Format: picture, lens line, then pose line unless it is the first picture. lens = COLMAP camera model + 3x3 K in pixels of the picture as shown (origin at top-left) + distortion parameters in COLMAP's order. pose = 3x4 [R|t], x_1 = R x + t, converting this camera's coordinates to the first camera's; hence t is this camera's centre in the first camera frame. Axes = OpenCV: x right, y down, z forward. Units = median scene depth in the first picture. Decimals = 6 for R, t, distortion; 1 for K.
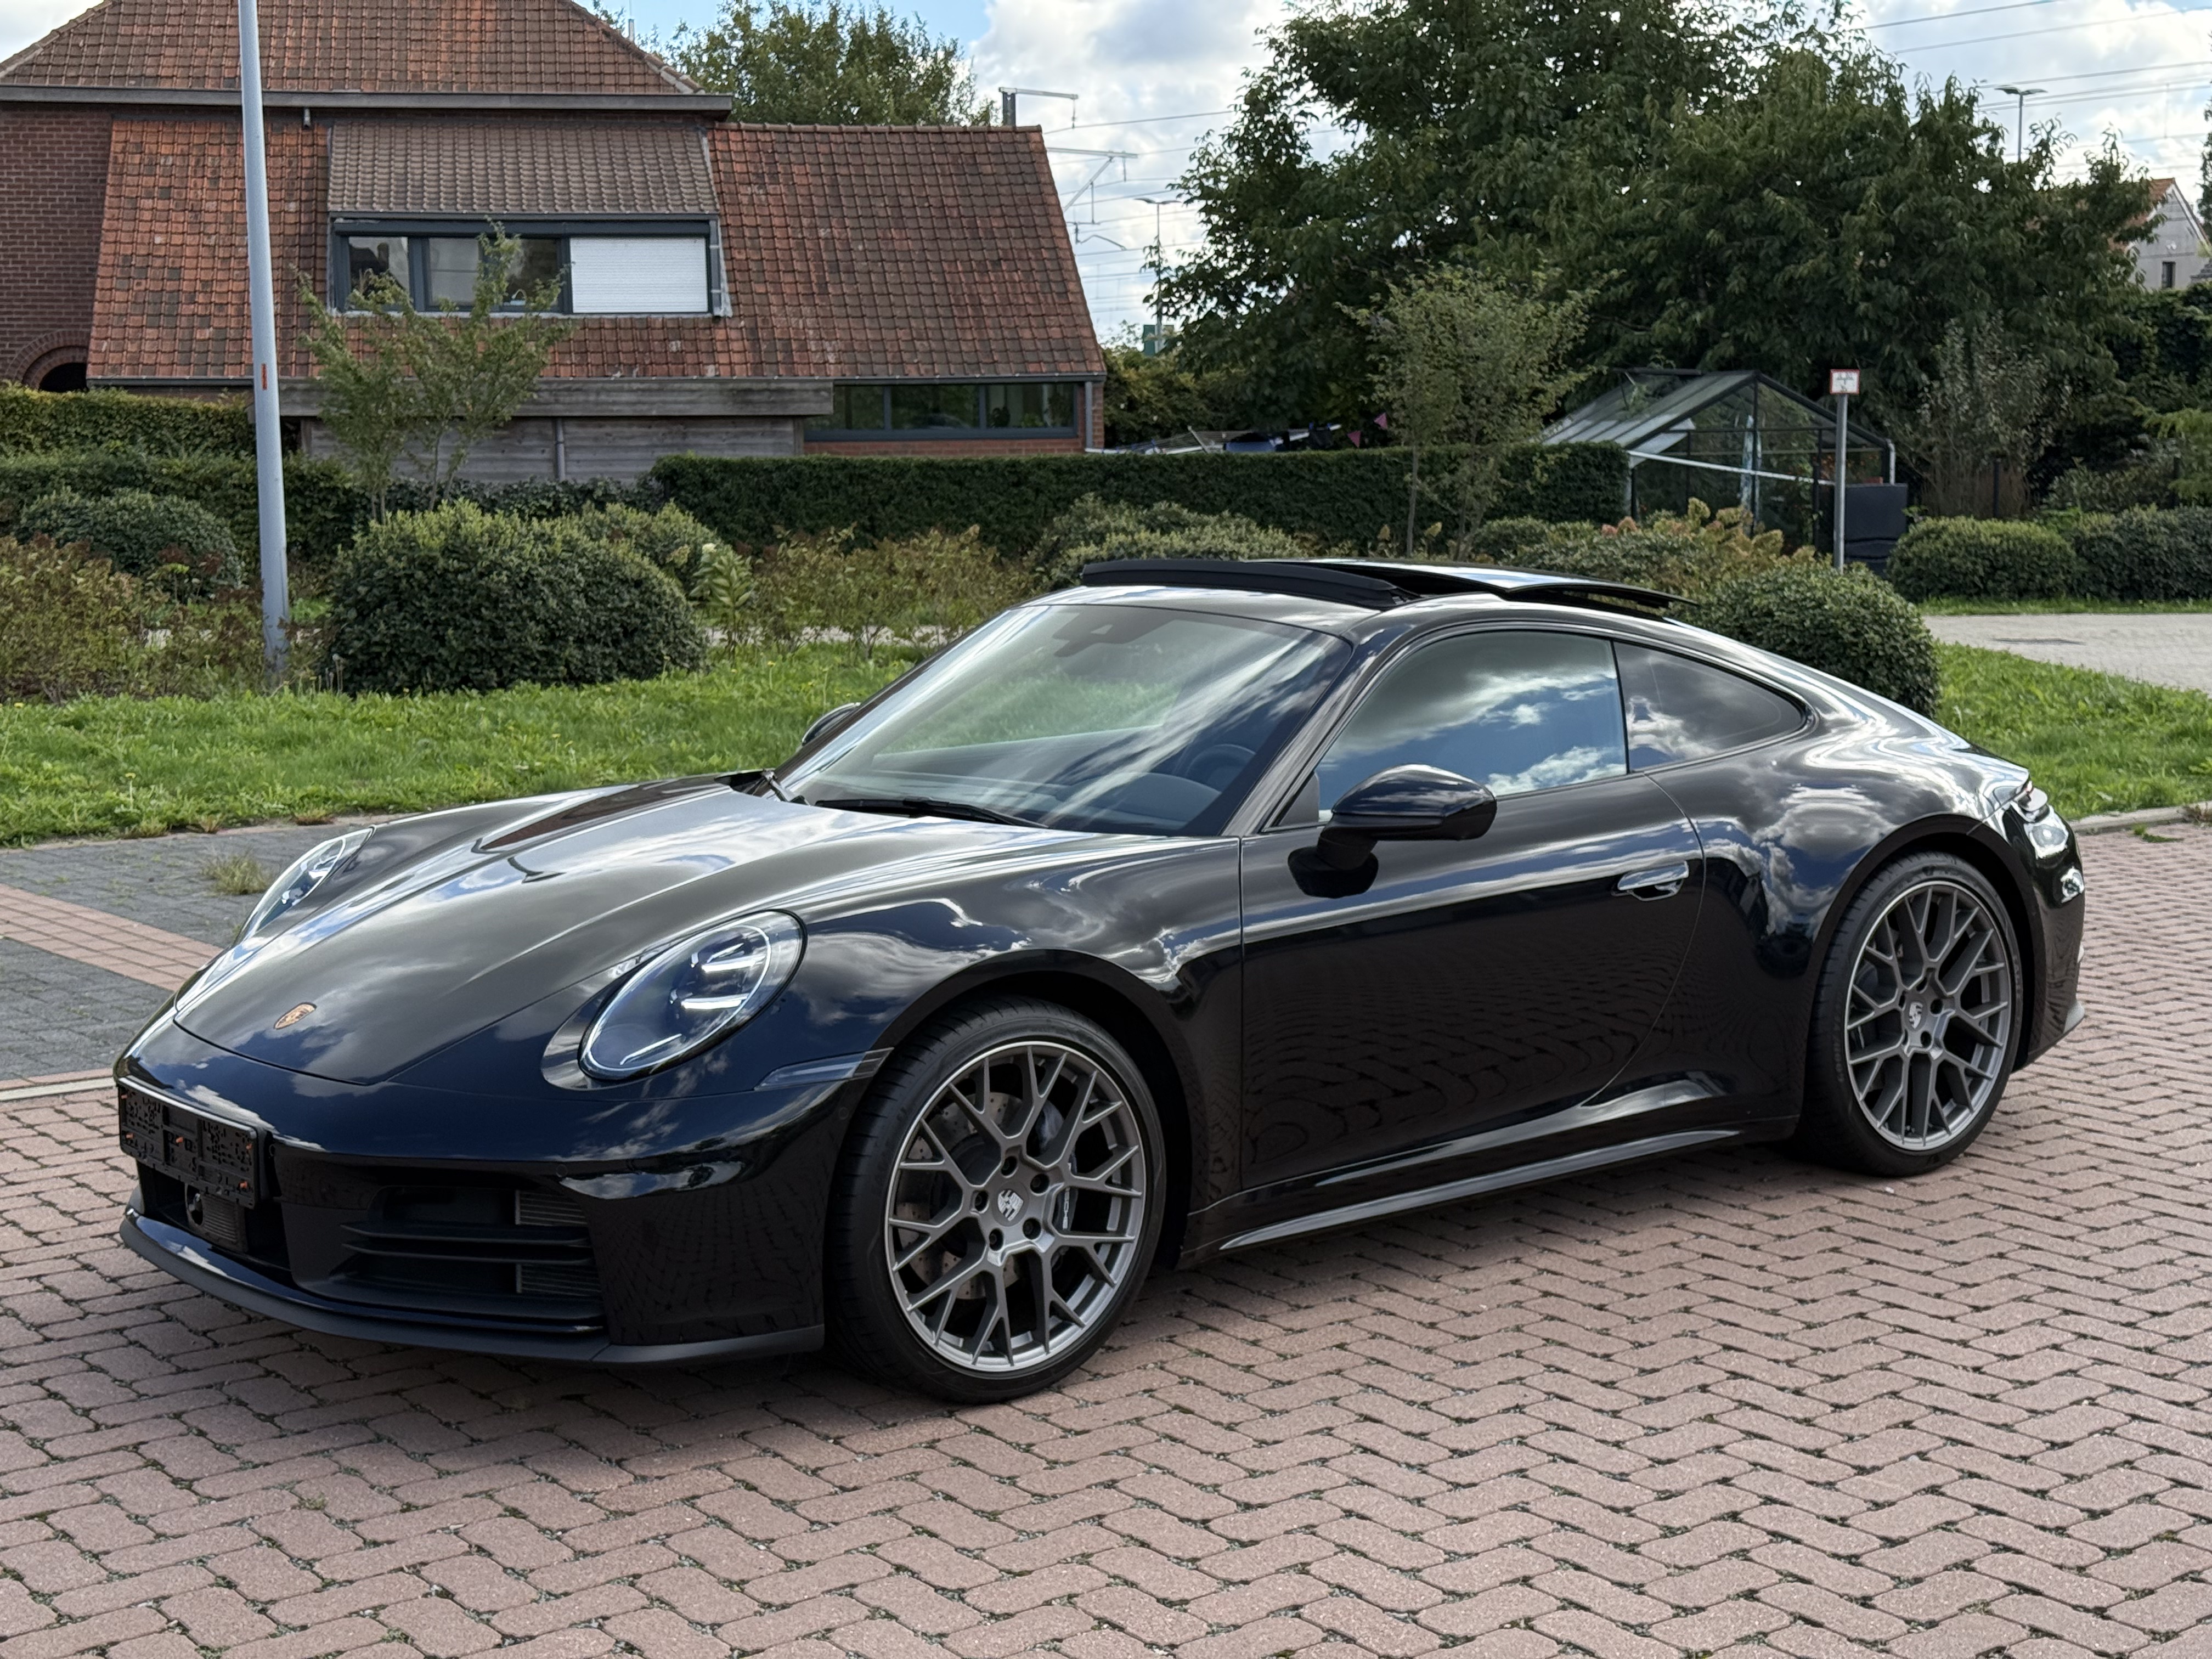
lens RADIAL K [[3084.0, 0, 1107.1], [0, 3084.0, 820.4], [0, 0, 1]] dist [0.043986, 0.000000]
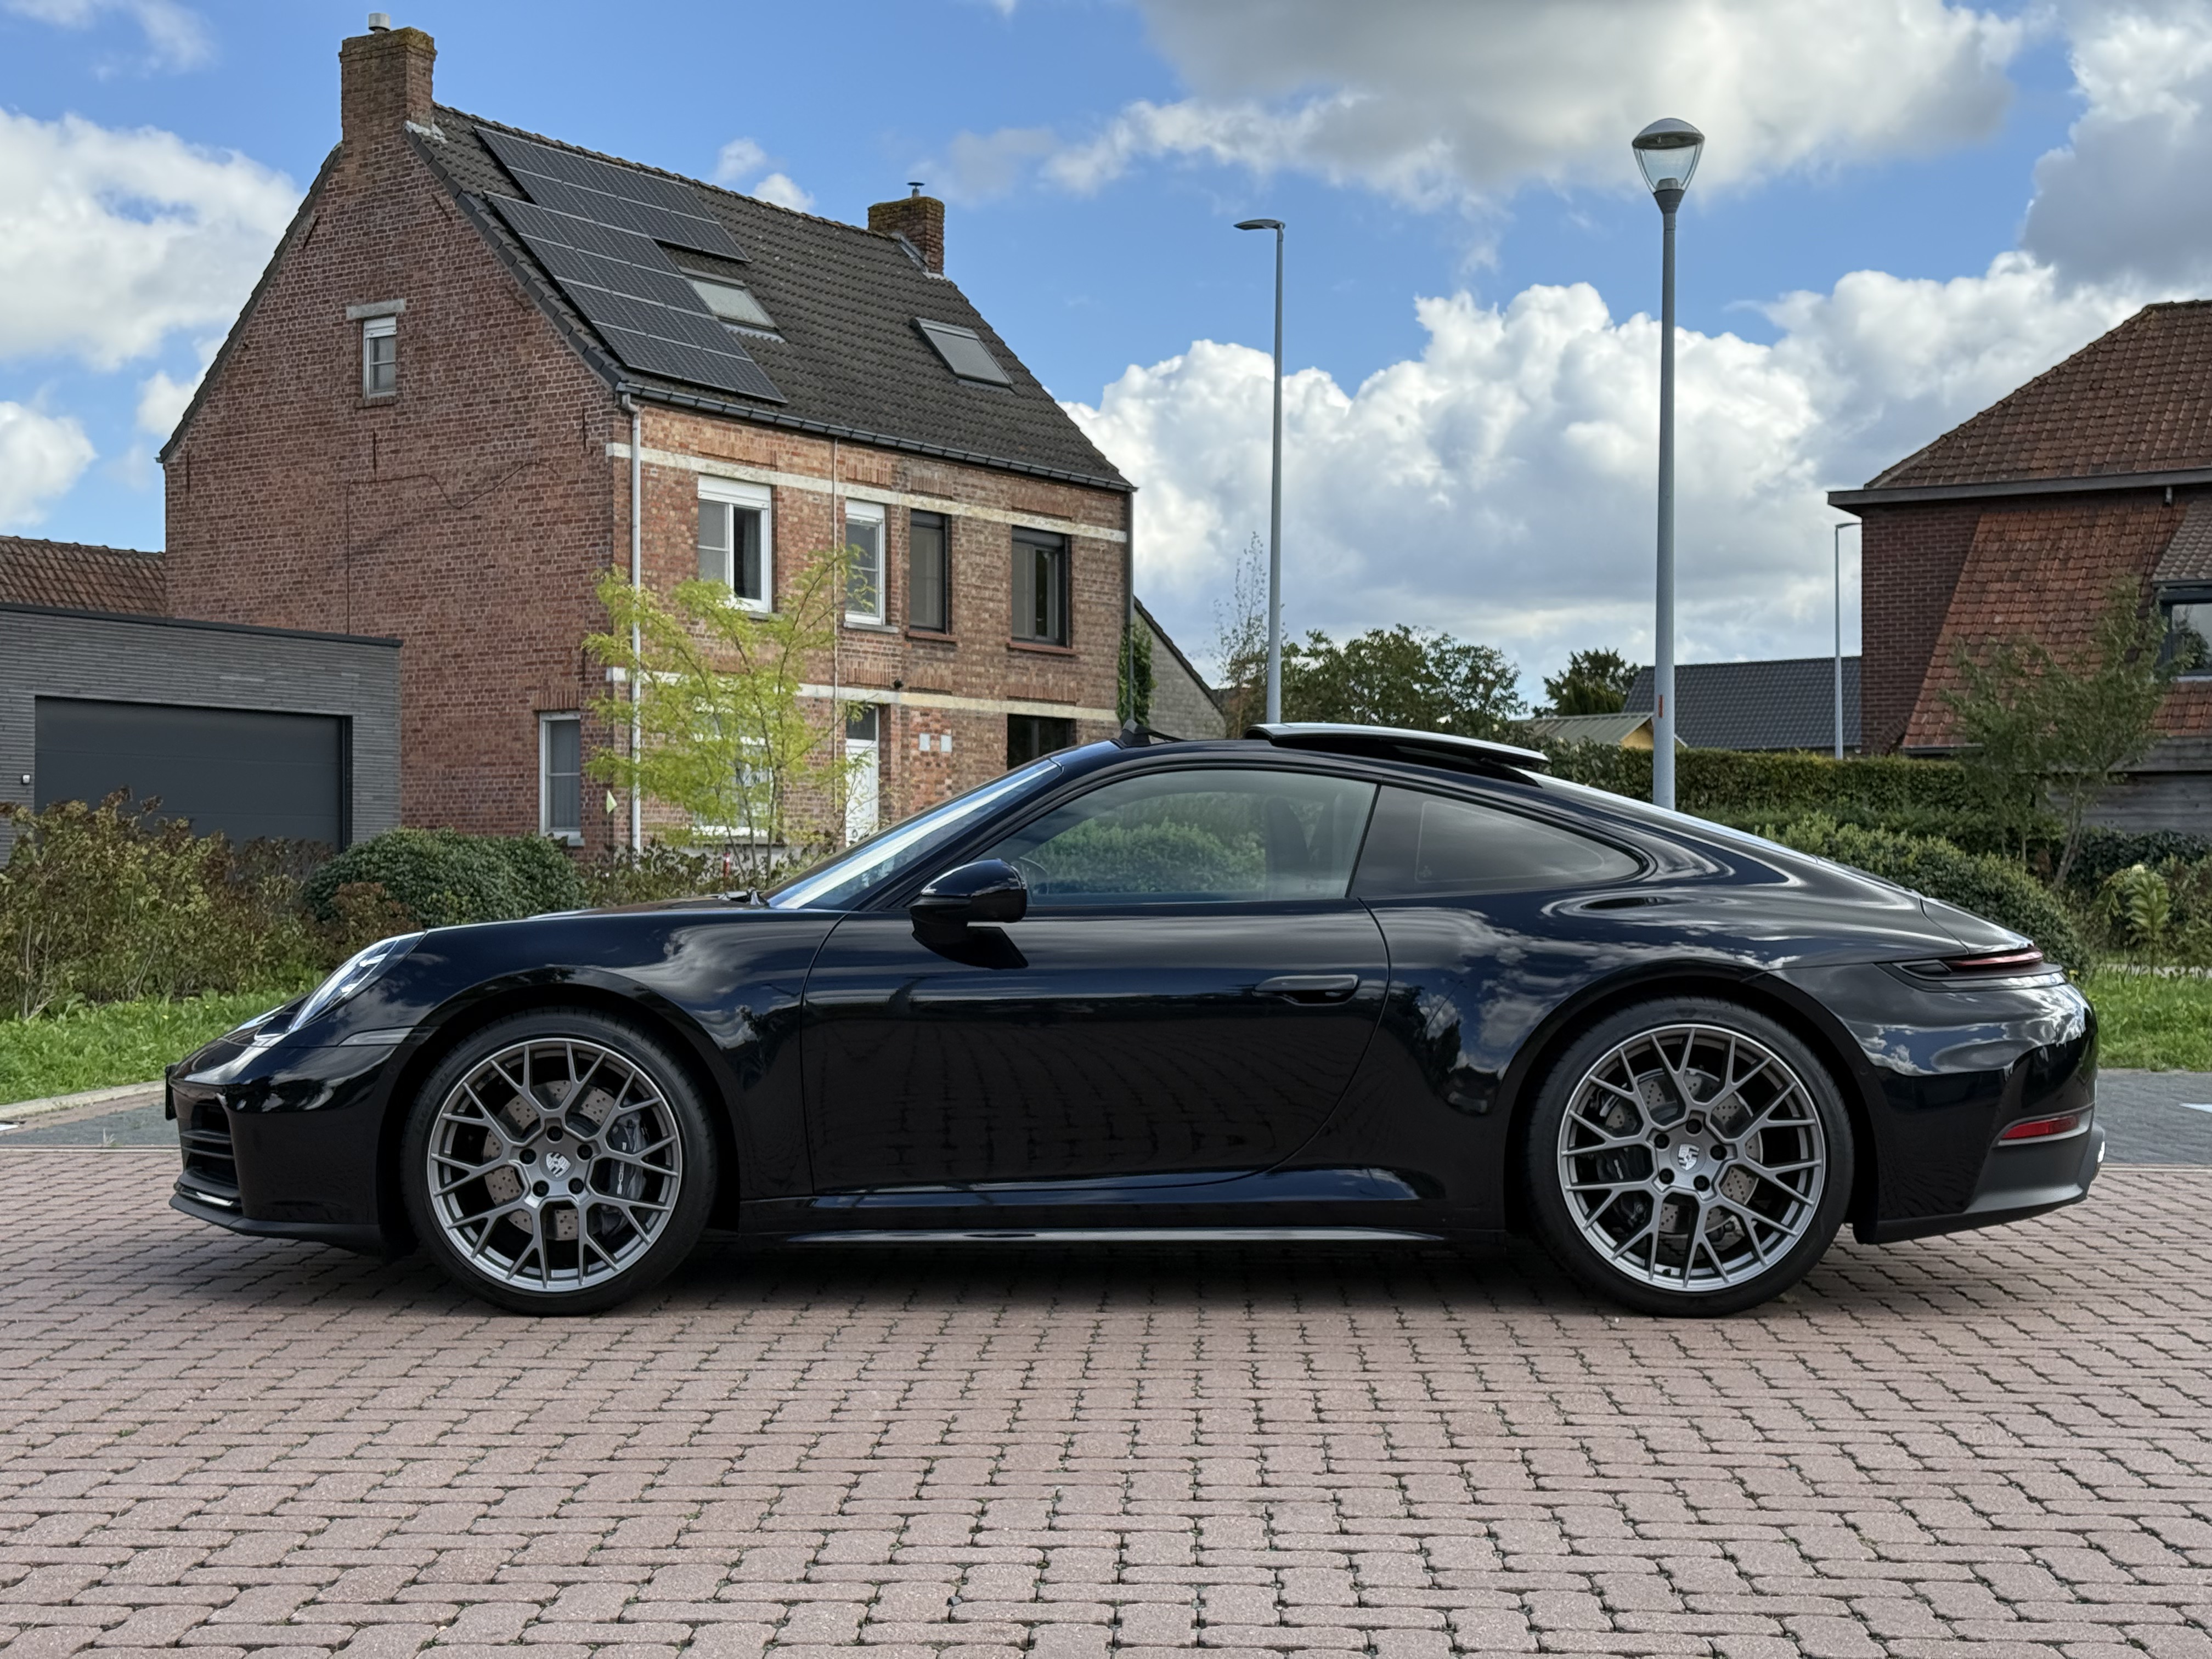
lens RADIAL K [[3084.0, 0, 1102.7], [0, 3084.0, 839.1], [0, 0, 1]] dist [0.043986, 0.000000]
pose [[0.754798, -0.002823, -0.655952, 0.155955], [-0.081023, 0.991932, -0.097502, 0.014735], [0.650935, 0.126742, 0.748479, 0.021419]]
